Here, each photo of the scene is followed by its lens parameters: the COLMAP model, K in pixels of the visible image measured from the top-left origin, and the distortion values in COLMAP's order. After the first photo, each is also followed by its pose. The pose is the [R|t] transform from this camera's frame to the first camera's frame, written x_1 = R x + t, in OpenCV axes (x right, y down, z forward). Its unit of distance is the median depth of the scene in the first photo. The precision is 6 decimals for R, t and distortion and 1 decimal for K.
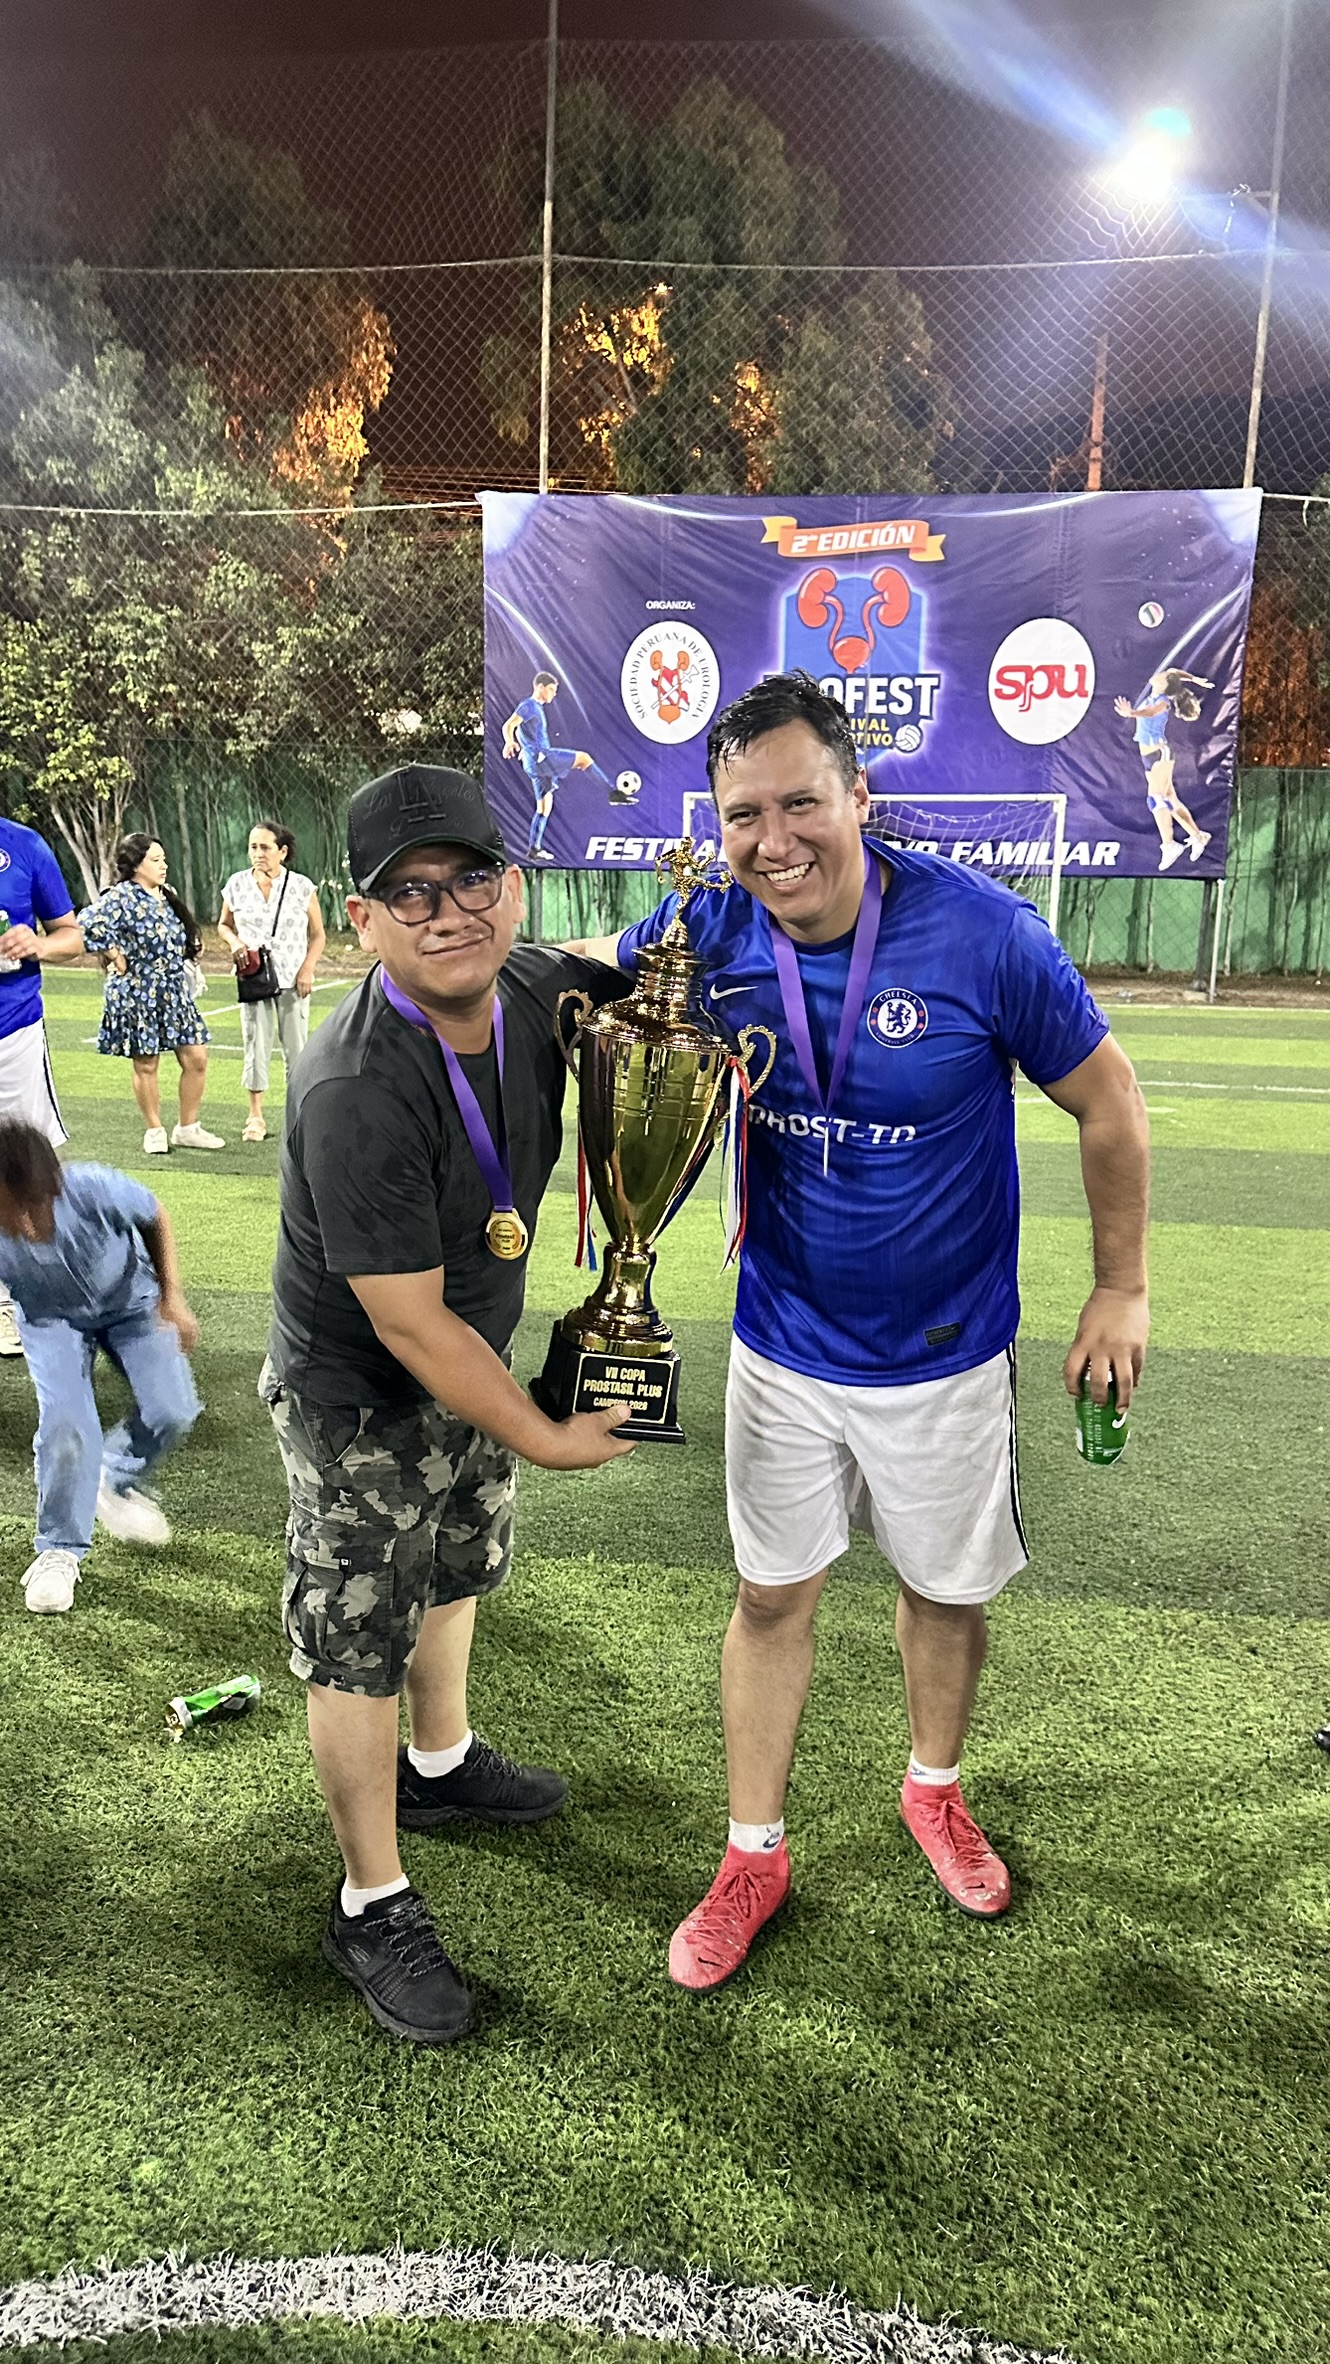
lens RADIAL K [[1624.9, 0, 656.4], [0, 1624.9, 1162.7], [0, 0, 1]] dist [0.099541, -0.116047]
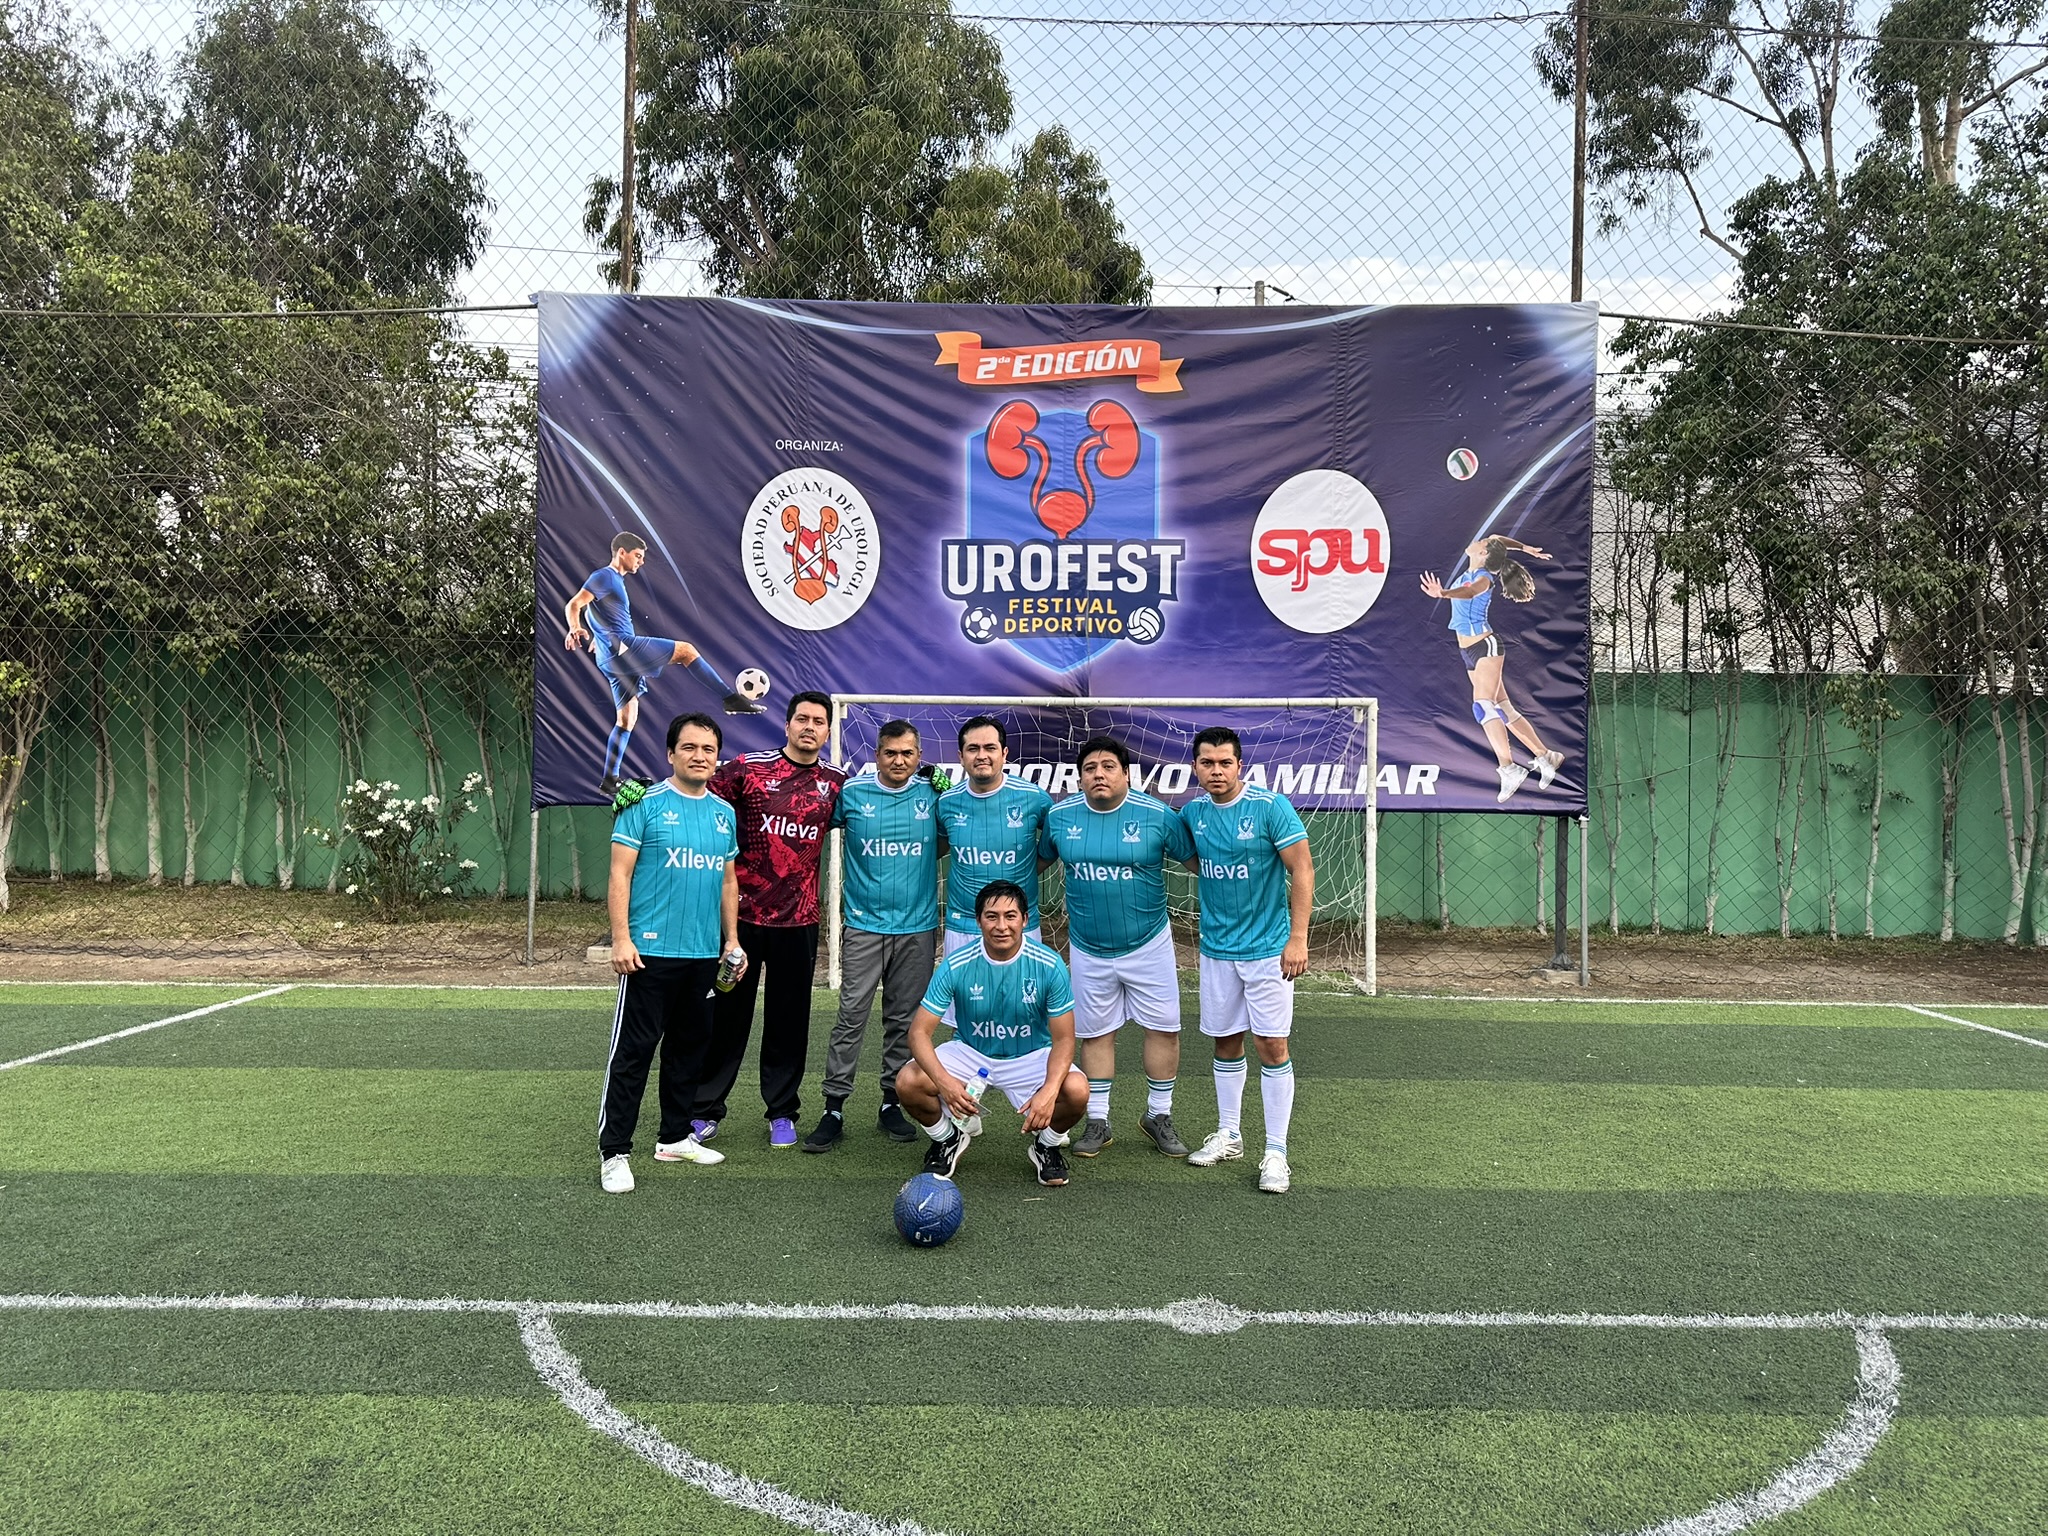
lens RADIAL K [[810.1, 0, 1029.9], [0, 810.1, 787.6], [0, 0, 1]] dist [0.043105, -0.019759]
pose [[0.990067, -0.008010, 0.140368, 0.052975], [0.035610, 0.980108, -0.195246, -0.121007], [-0.136012, 0.198305, 0.970657, 0.676543]]
